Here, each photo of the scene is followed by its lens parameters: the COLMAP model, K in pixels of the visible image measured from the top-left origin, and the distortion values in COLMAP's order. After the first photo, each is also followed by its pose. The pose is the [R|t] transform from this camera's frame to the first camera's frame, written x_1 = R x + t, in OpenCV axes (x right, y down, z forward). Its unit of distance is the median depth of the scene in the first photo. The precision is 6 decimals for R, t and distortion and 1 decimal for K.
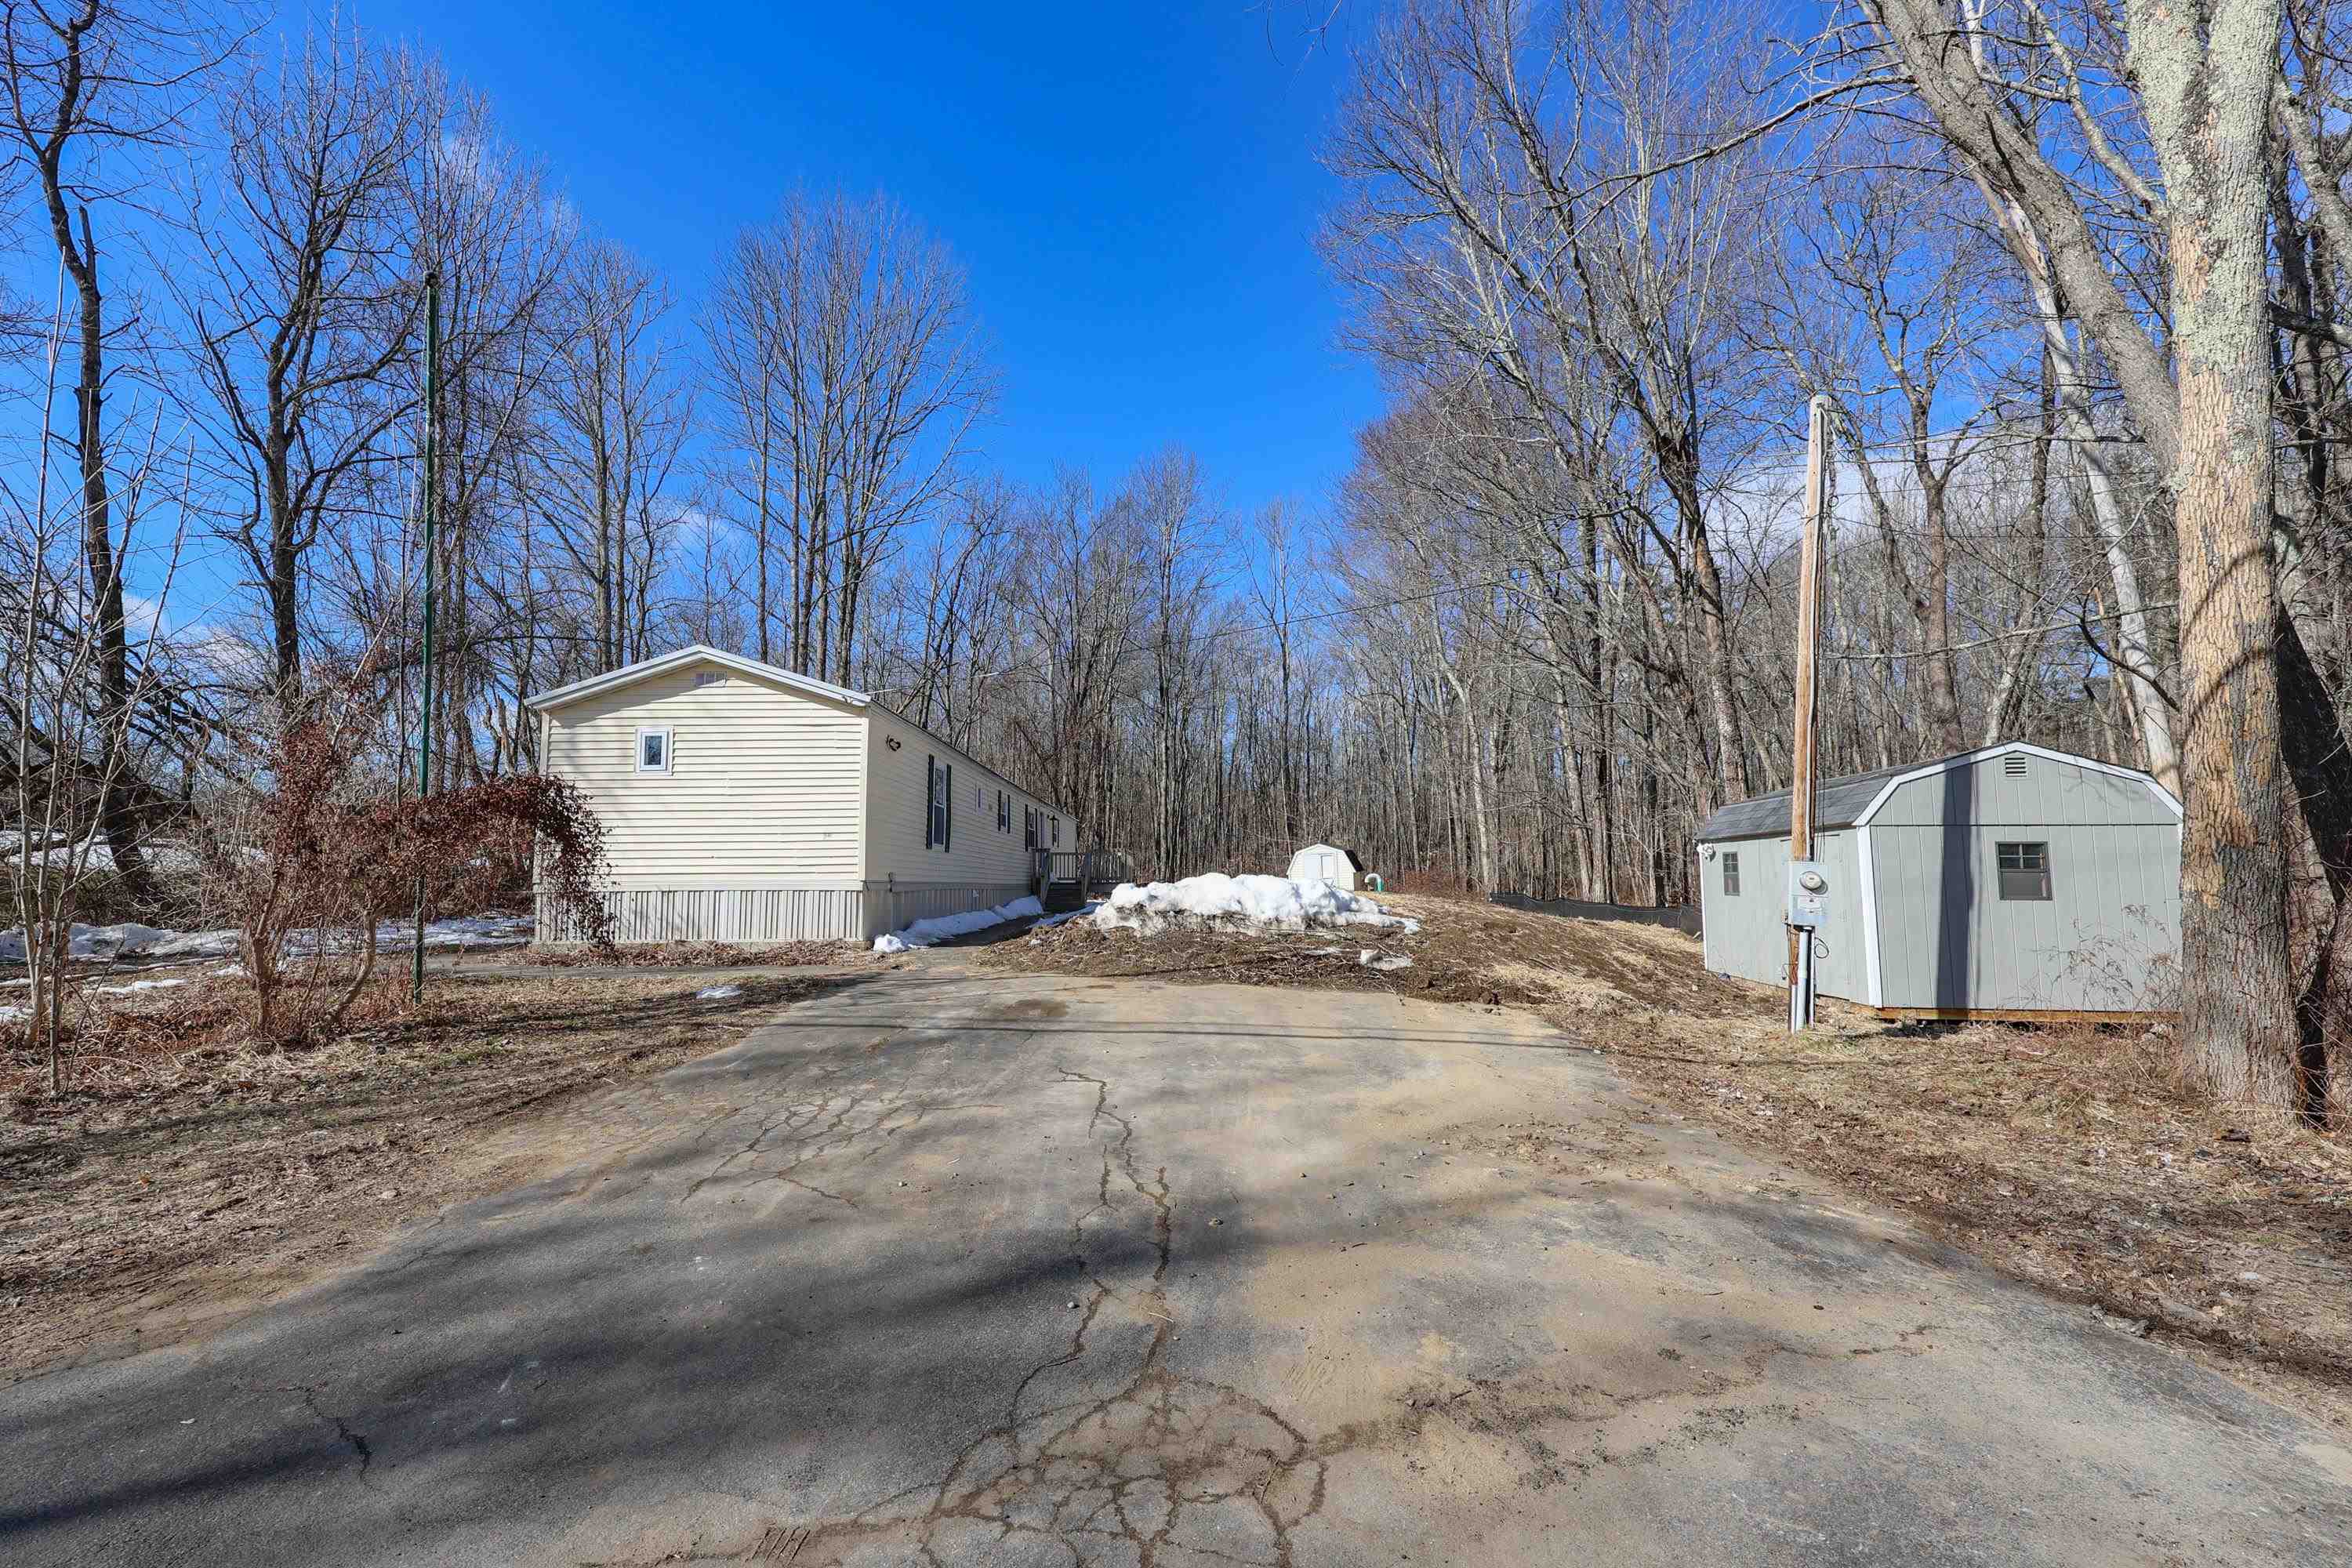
lens RADIAL K [[967.8, 0, 1175.0], [0, 967.8, 788.6], [0, 0, 1]] dist [0.005499, 0.000026]
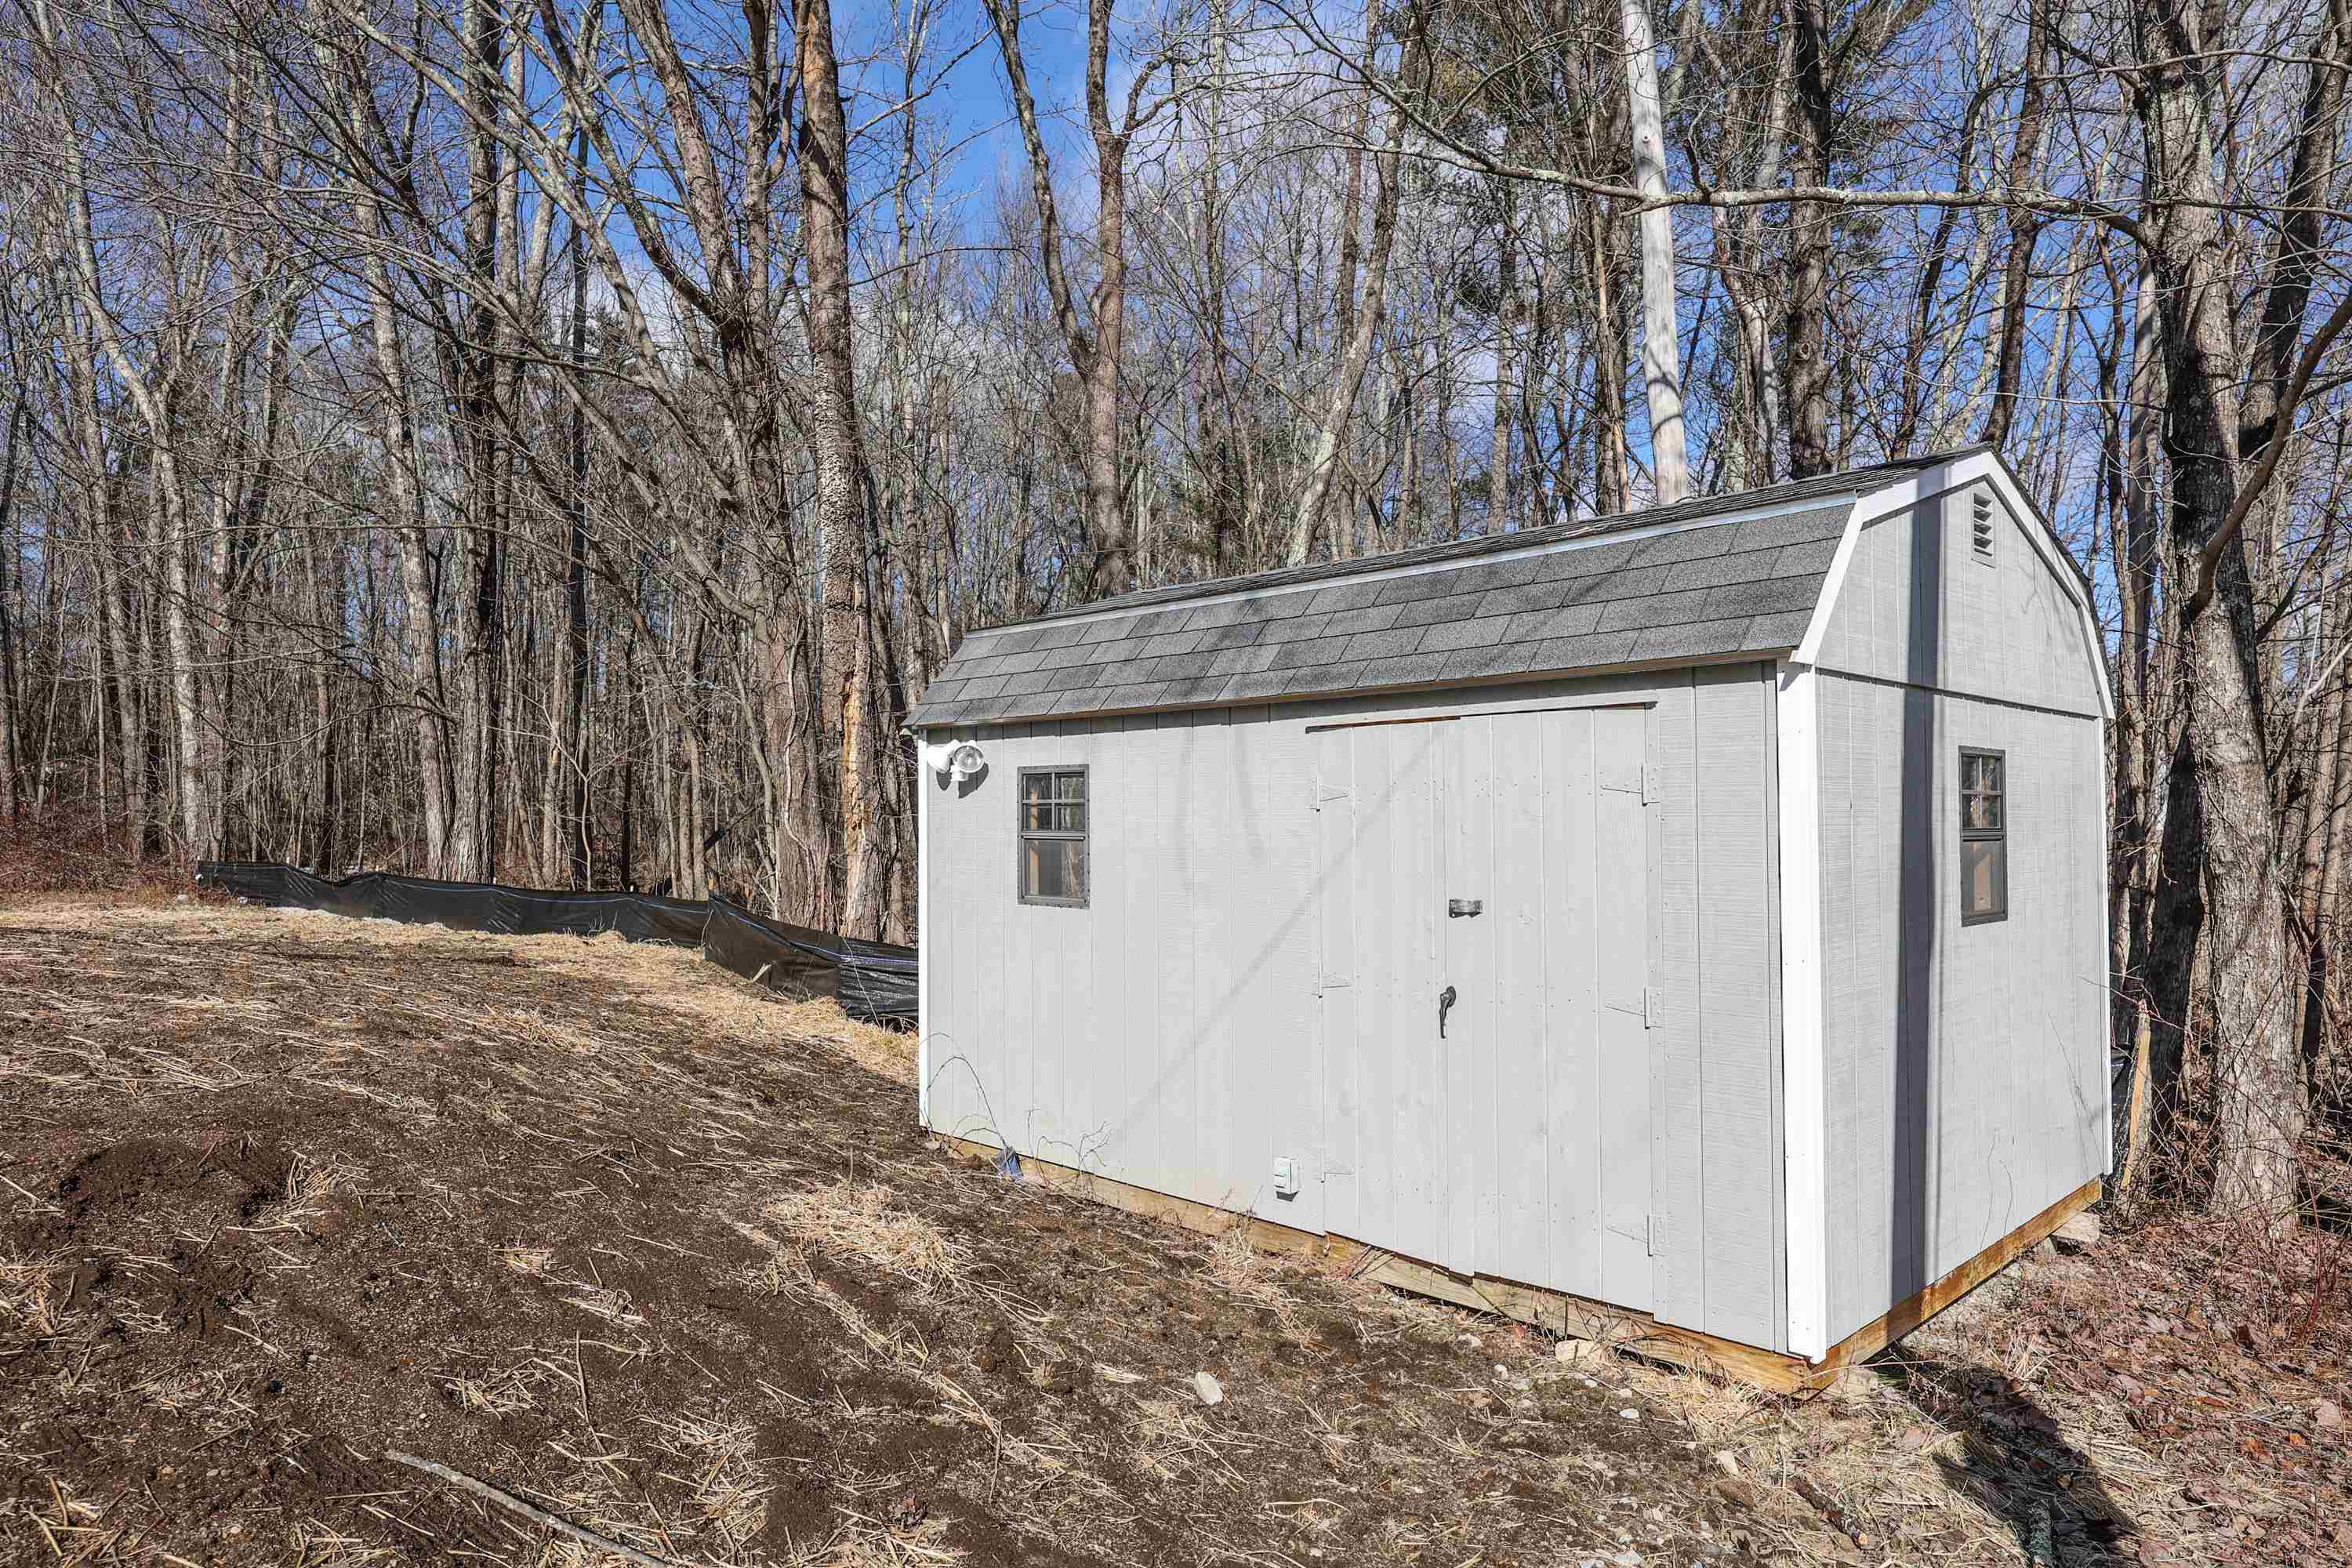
lens RADIAL K [[1498.8, 0, 1174.0], [0, 1498.8, 793.5], [0, 0, 1]] dist [-0.000462, 0.001921]
pose [[0.632211, 0.013840, 0.774673, 0.130757], [-0.072156, 0.996547, 0.041082, 0.030050], [-0.771429, -0.081870, 0.631026, 0.388768]]
